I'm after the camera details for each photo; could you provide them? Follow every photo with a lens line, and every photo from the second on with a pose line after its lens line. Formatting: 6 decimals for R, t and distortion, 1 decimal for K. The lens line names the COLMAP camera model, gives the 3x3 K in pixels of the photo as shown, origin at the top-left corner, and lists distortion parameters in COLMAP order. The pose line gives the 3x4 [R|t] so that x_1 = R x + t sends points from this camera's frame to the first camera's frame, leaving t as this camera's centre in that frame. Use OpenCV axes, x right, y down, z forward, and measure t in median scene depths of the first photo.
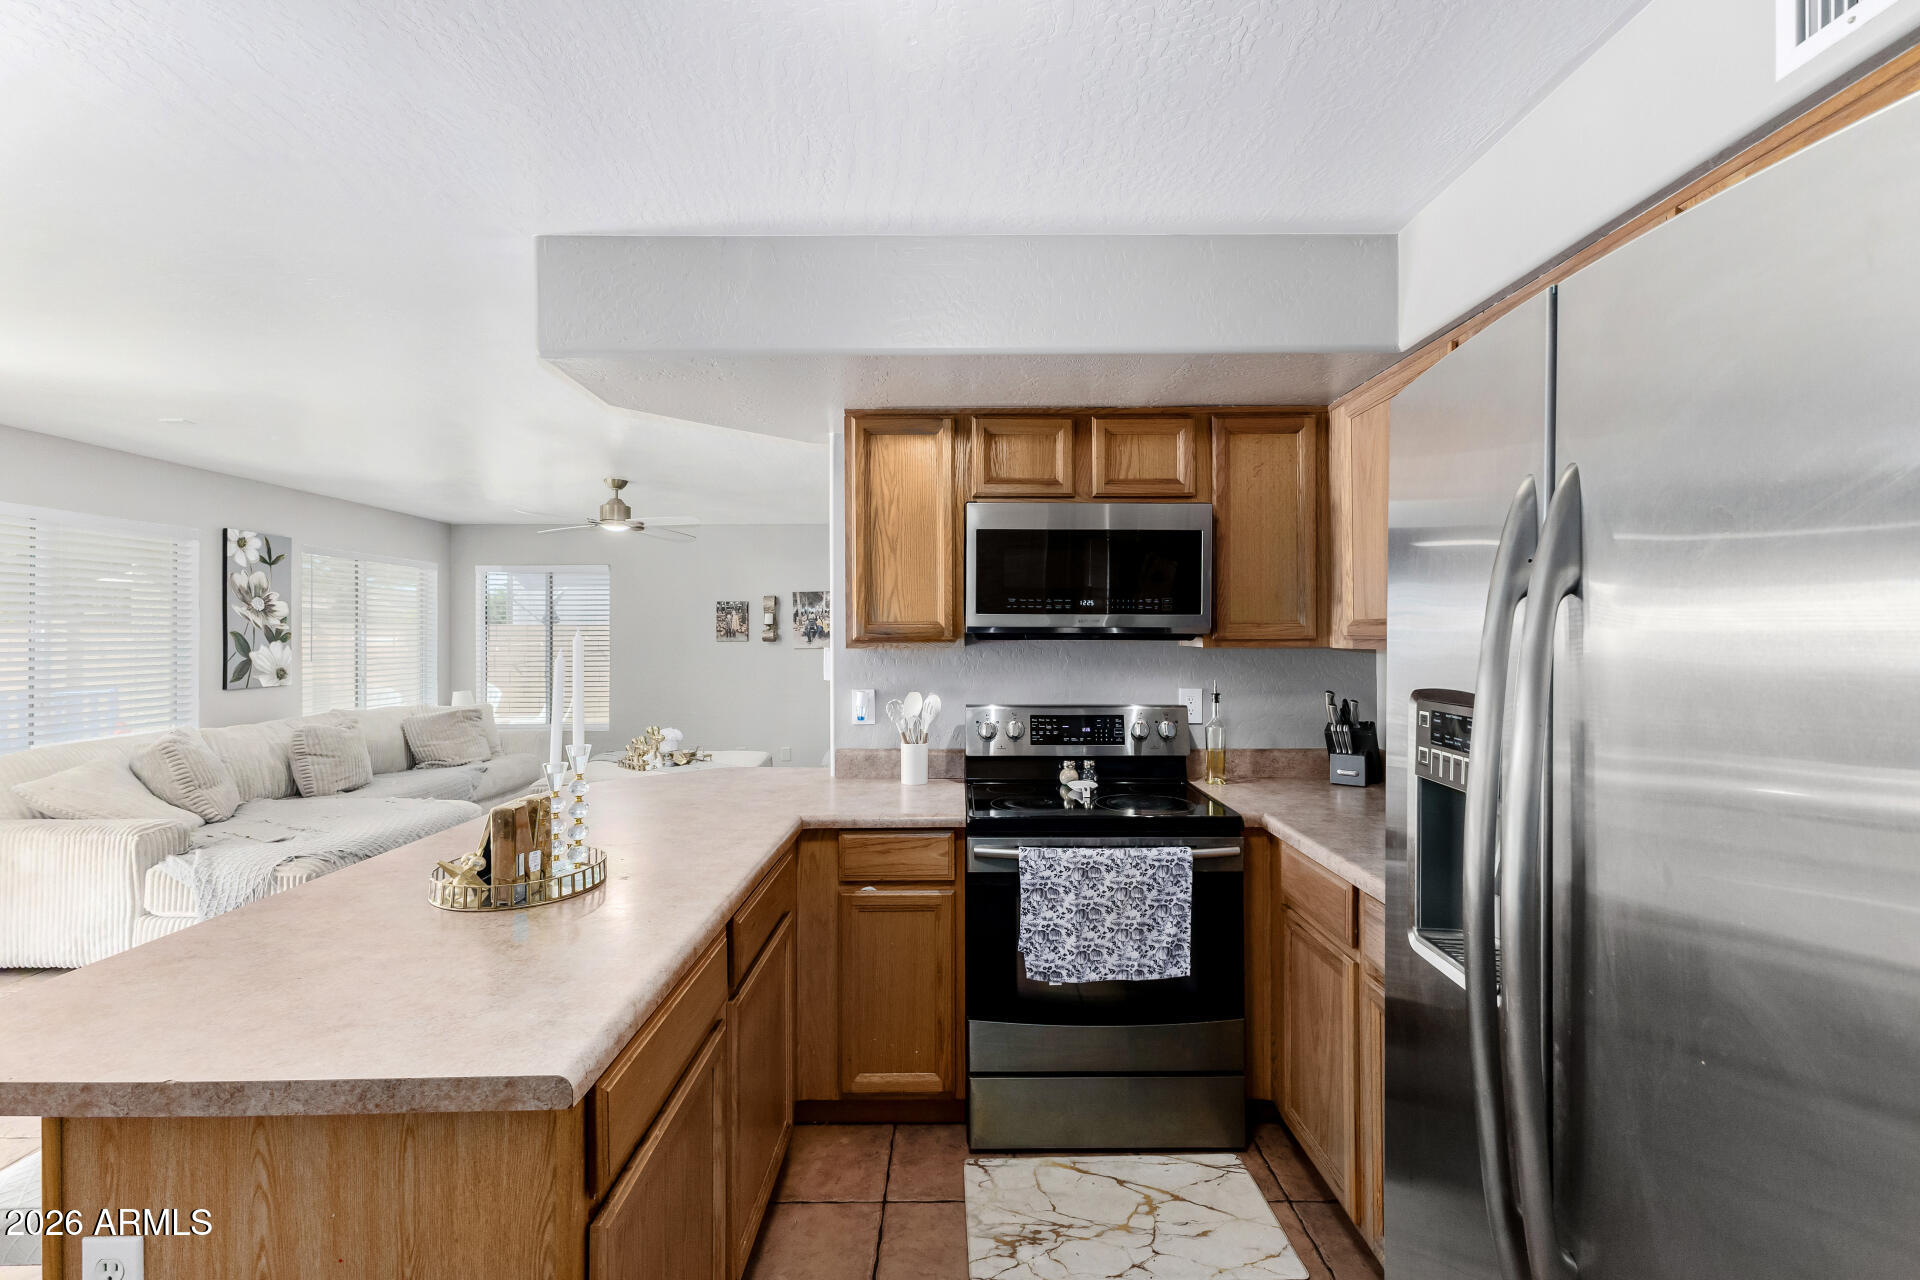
lens RADIAL K [[843.6, 0, 966.3], [0, 843.6, 636.7], [0, 0, 1]] dist [0.004343, -0.000297]
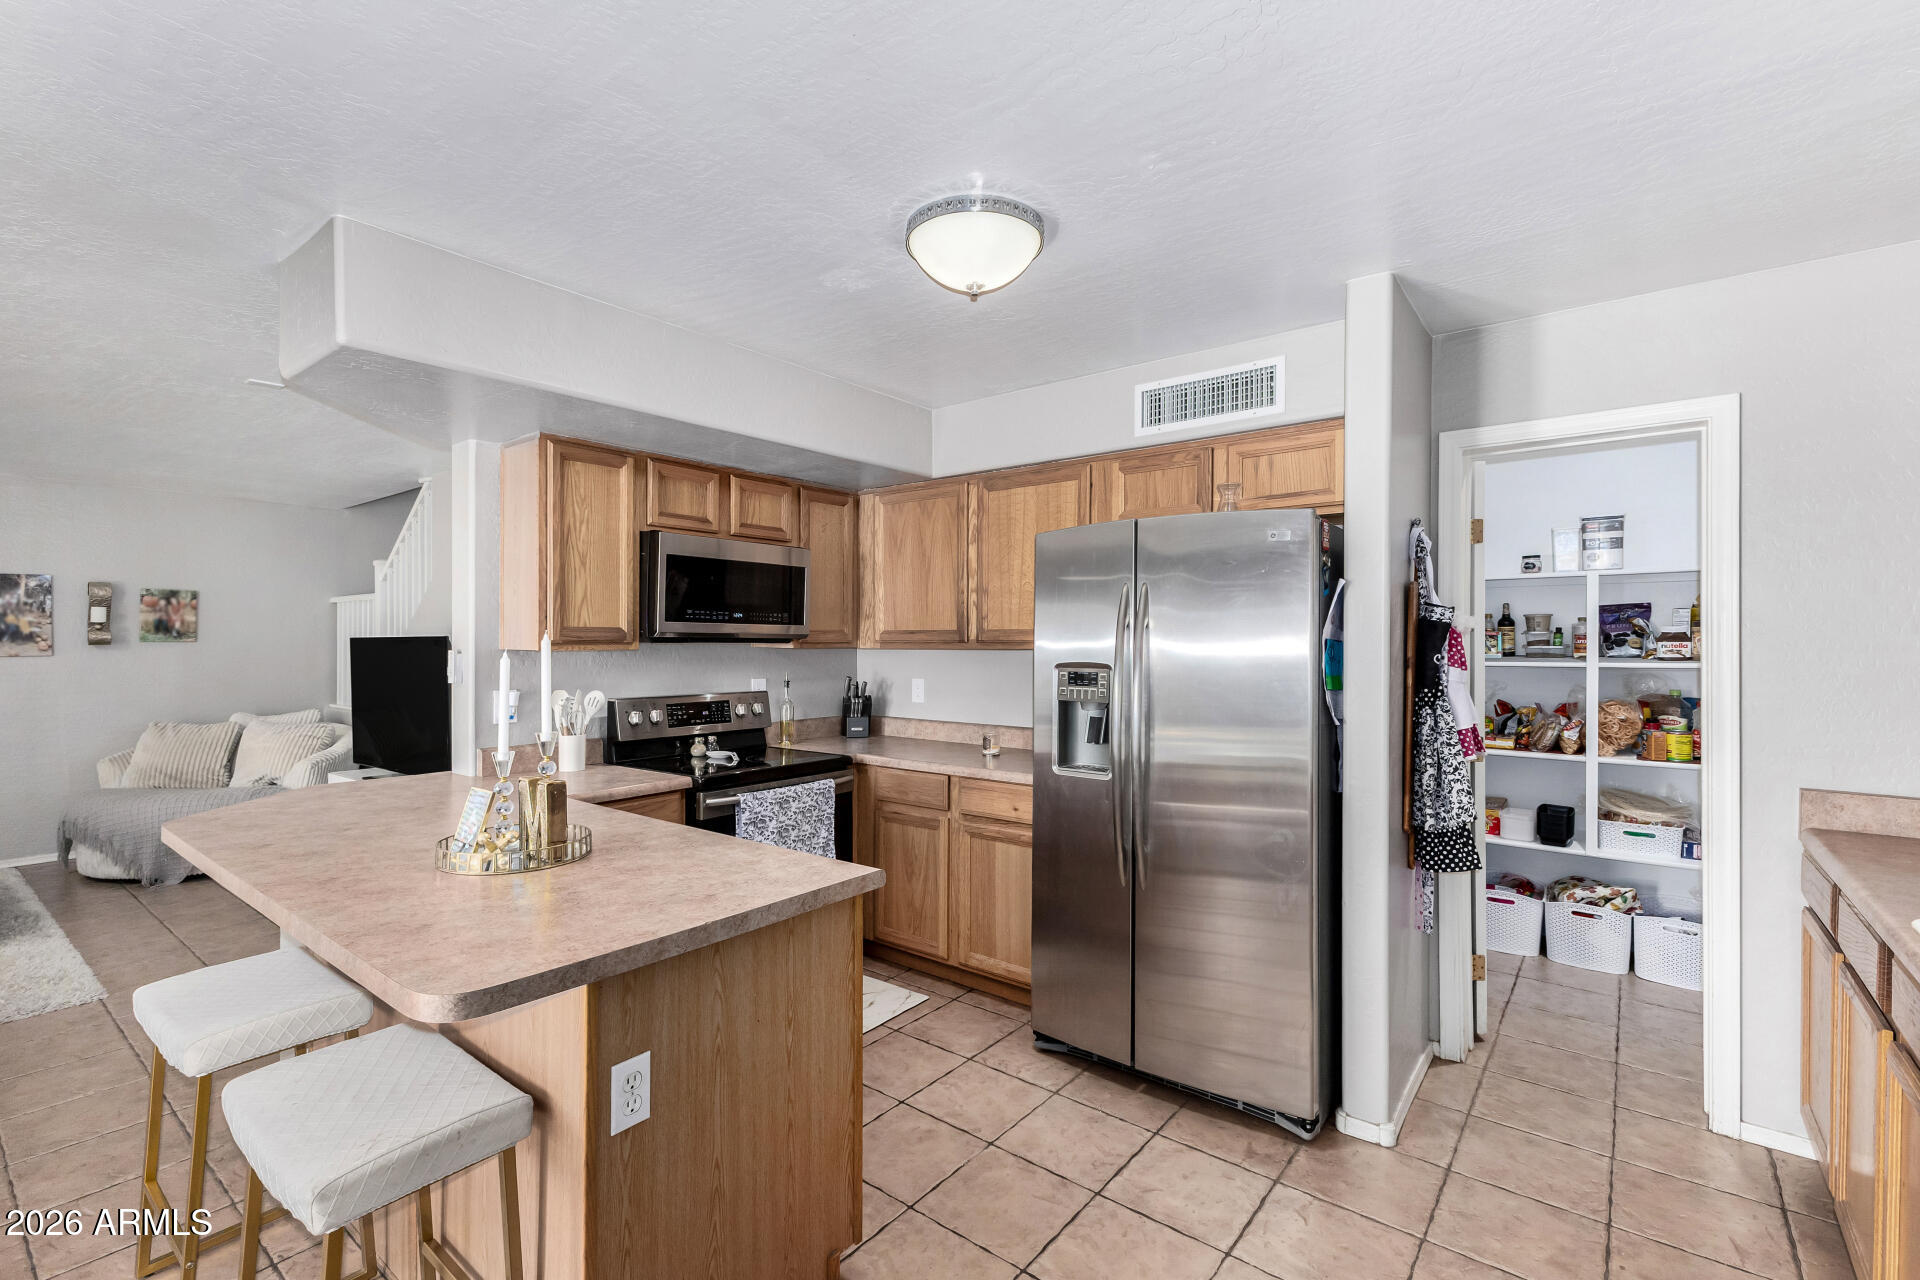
lens RADIAL K [[851.2, 0, 963.2], [0, 851.2, 650.6], [0, 0, 1]] dist [-0.002192, -0.000560]
pose [[0.623874, -0.004956, 0.781510, -0.668831], [-0.002505, 0.999962, 0.008341, 0.003810], [-0.781521, -0.007161, 0.623837, -0.121493]]
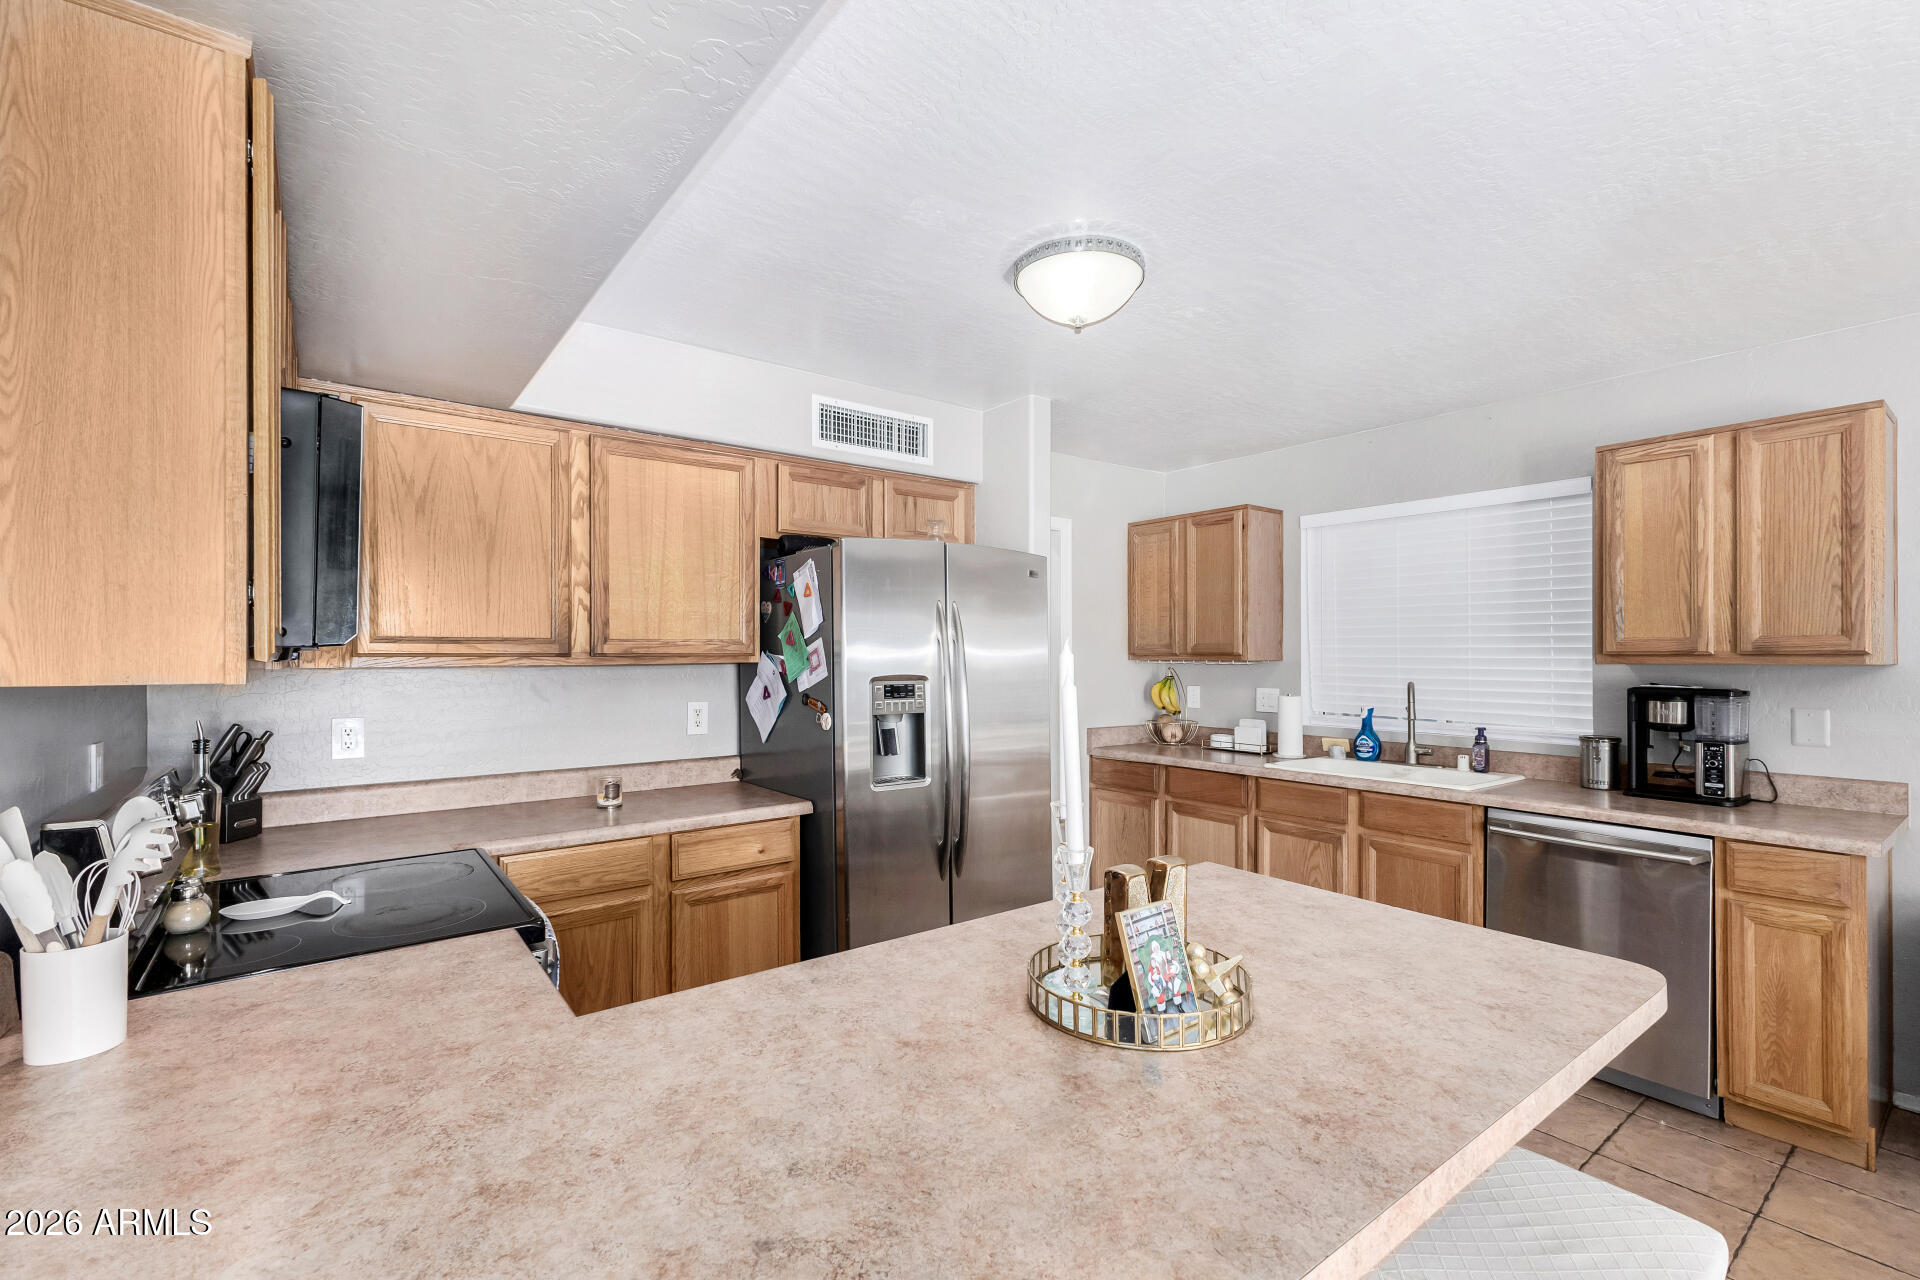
lens RADIAL K [[851.2, 0, 963.2], [0, 851.2, 650.6], [0, 0, 1]] dist [-0.002192, -0.000560]
pose [[-0.601443, 0.006873, 0.798886, -0.645523], [0.002376, 0.999974, -0.006814, 0.004136], [-0.798912, -0.002200, -0.601444, 0.983346]]
